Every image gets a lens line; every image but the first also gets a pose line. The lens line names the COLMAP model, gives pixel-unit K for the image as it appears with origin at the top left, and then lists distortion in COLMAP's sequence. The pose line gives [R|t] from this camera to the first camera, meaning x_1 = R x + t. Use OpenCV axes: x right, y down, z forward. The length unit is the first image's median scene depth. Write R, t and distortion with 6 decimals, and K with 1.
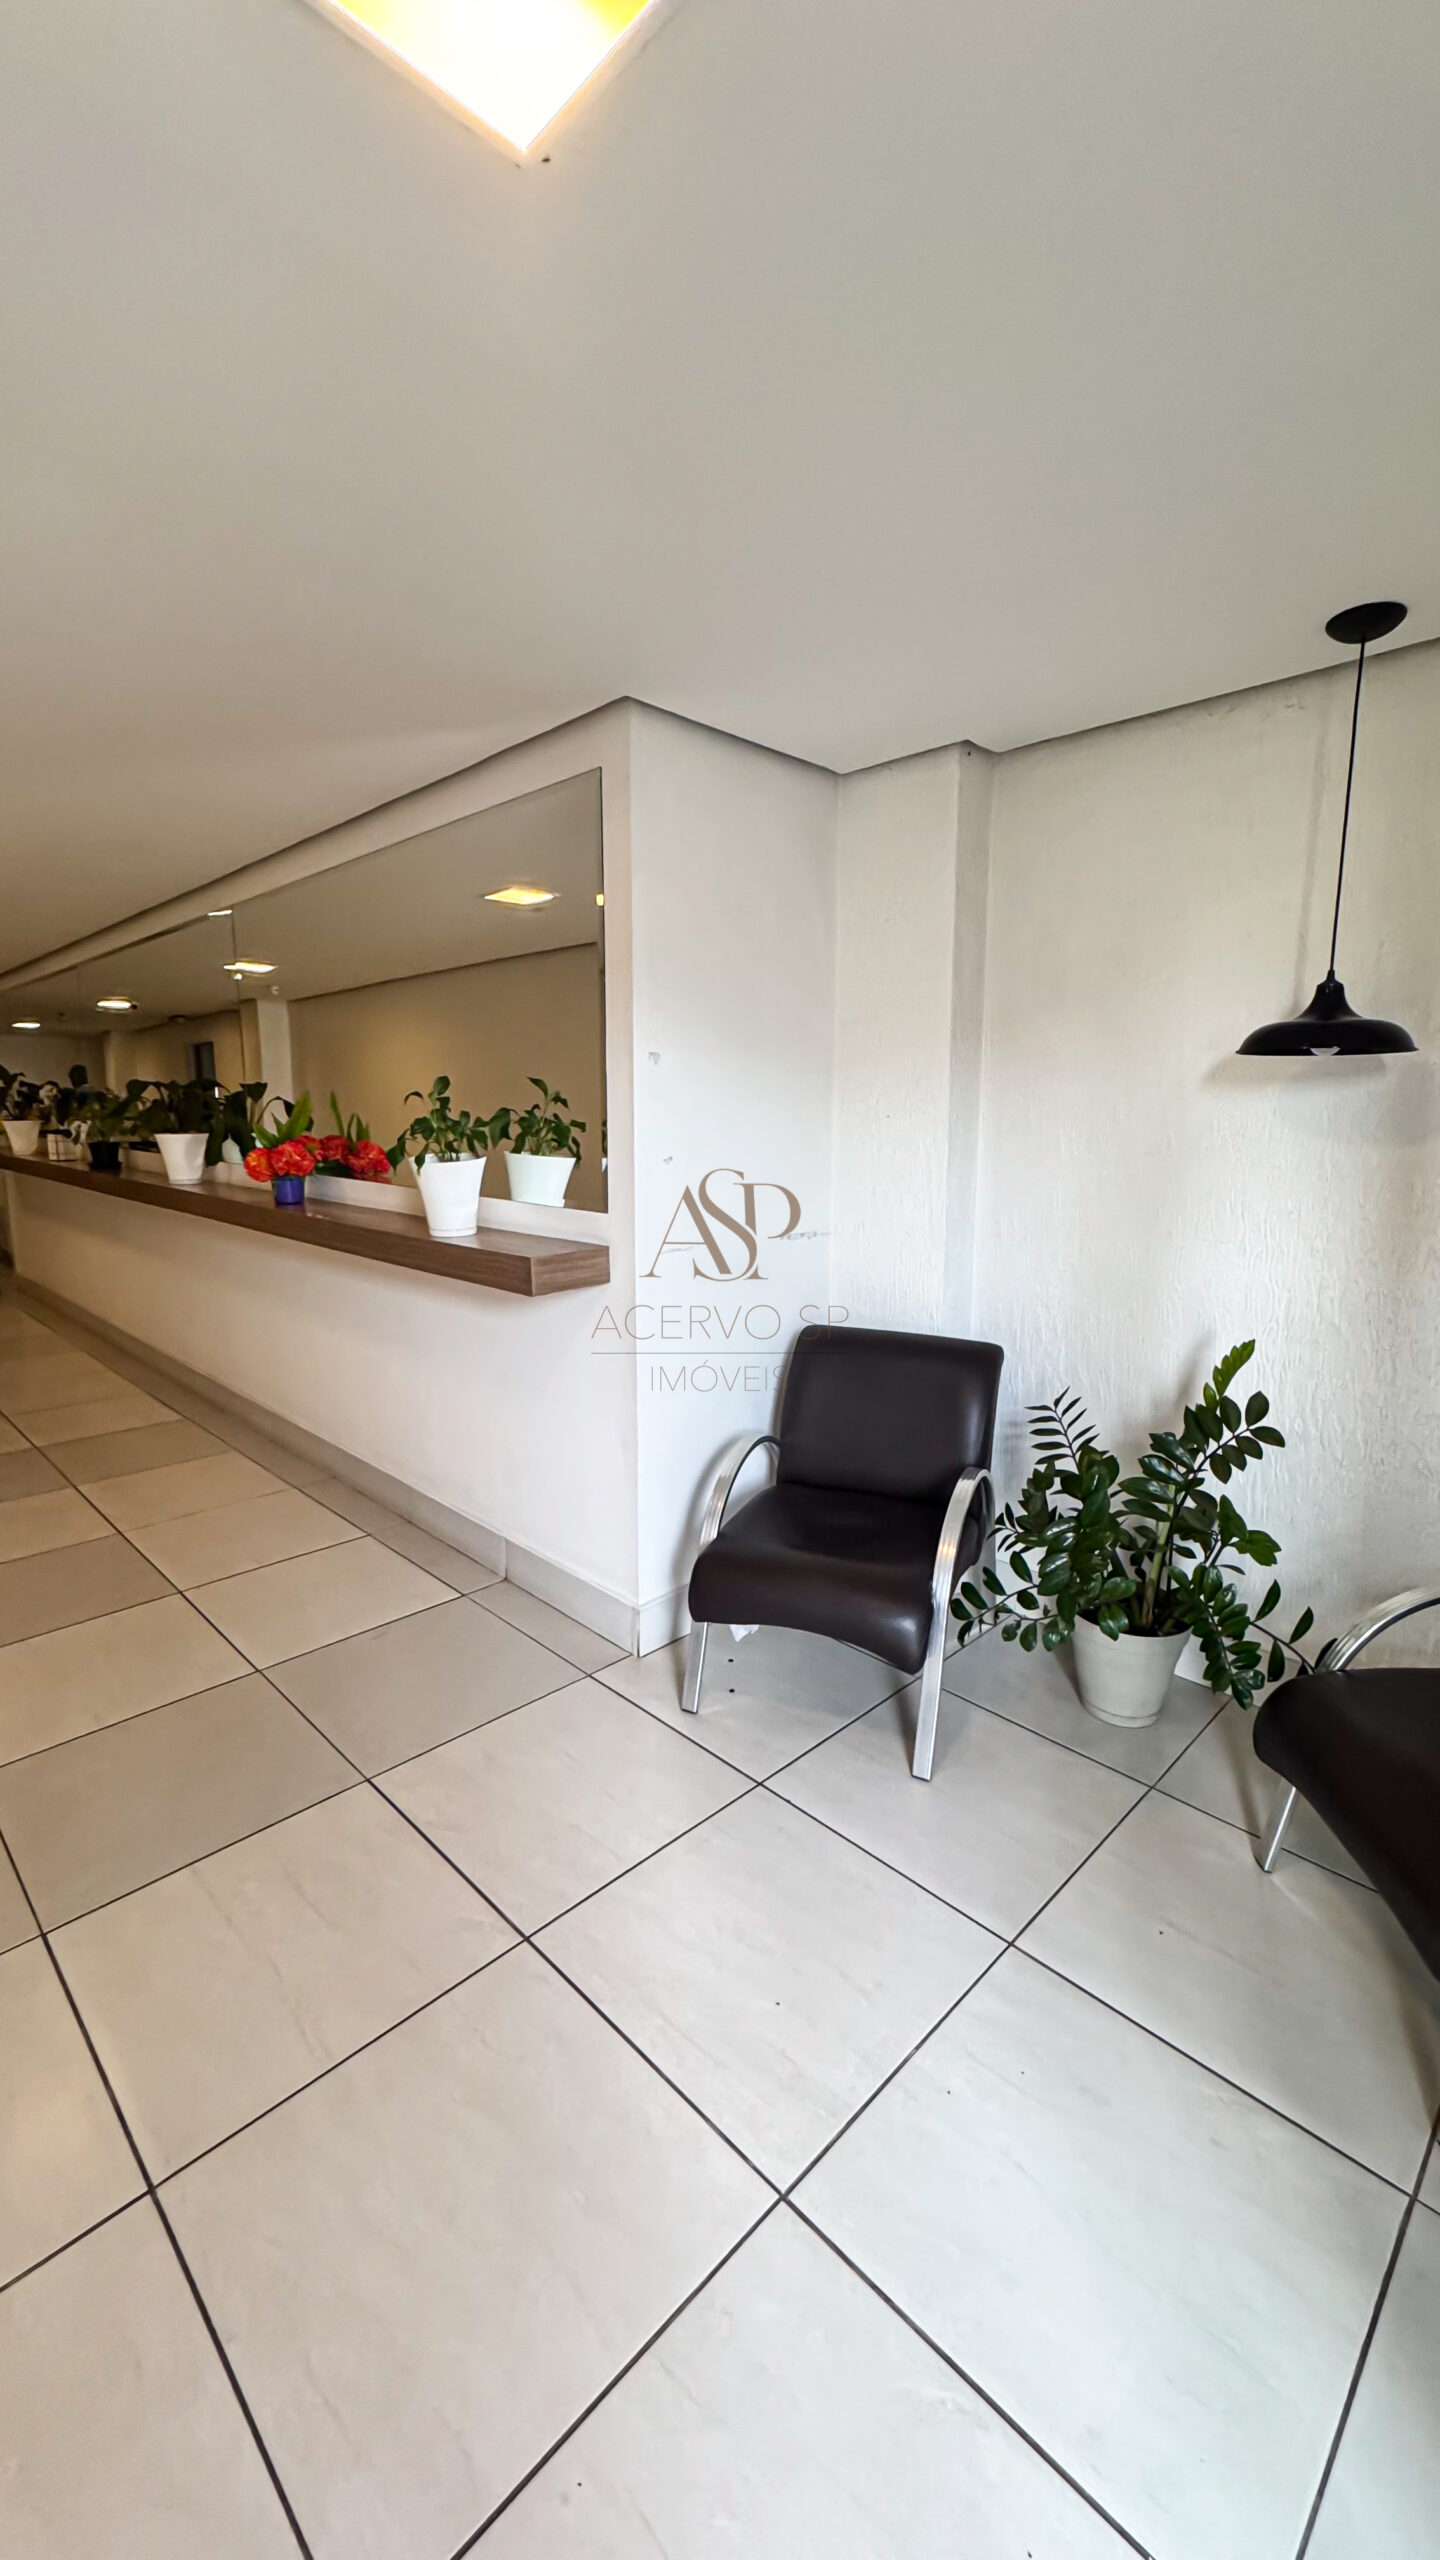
lens RADIAL K [[1020.7, 0, 720.9], [0, 1020.7, 1283.7], [0, 0, 1]] dist [-0.003677, 0.000351]
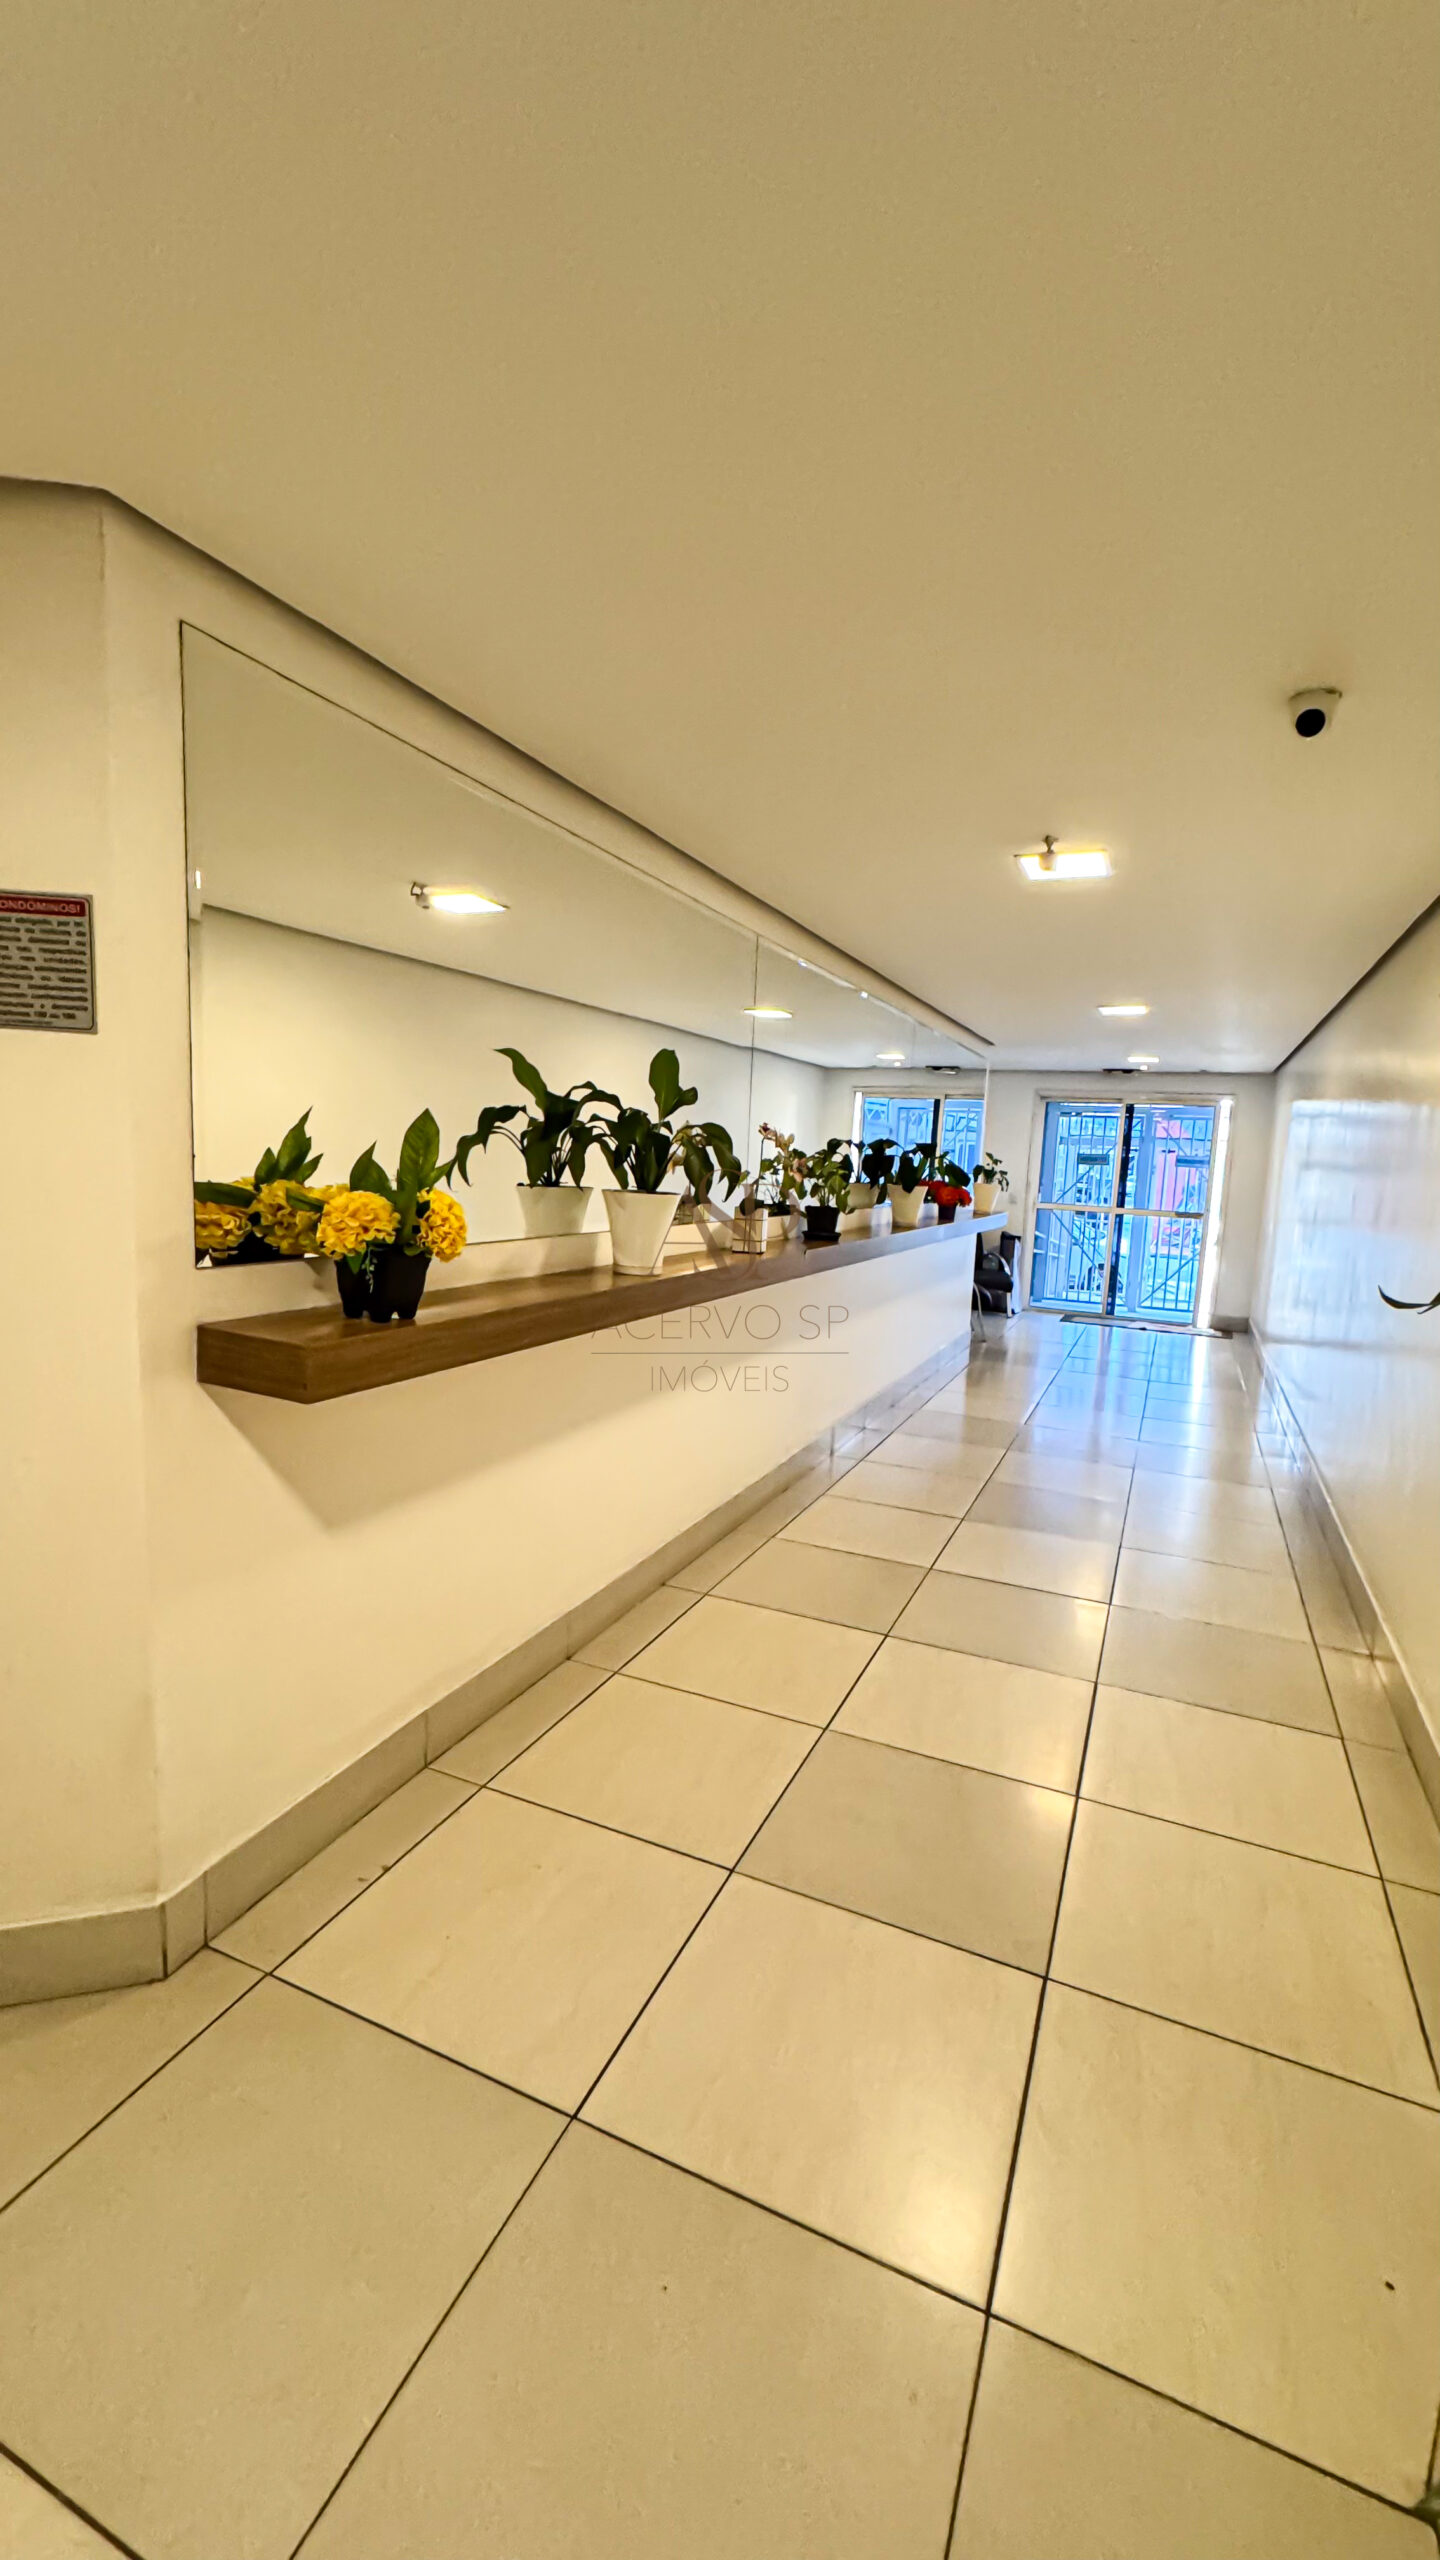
lens RADIAL K [[1020.7, 0, 720.9], [0, 1020.7, 1283.7], [0, 0, 1]] dist [-0.003677, 0.000351]
pose [[-0.375903, -0.122176, 0.918570, -1.125594], [0.108112, 0.978719, 0.174419, -0.198453], [-0.920331, 0.164873, -0.354694, 1.178038]]
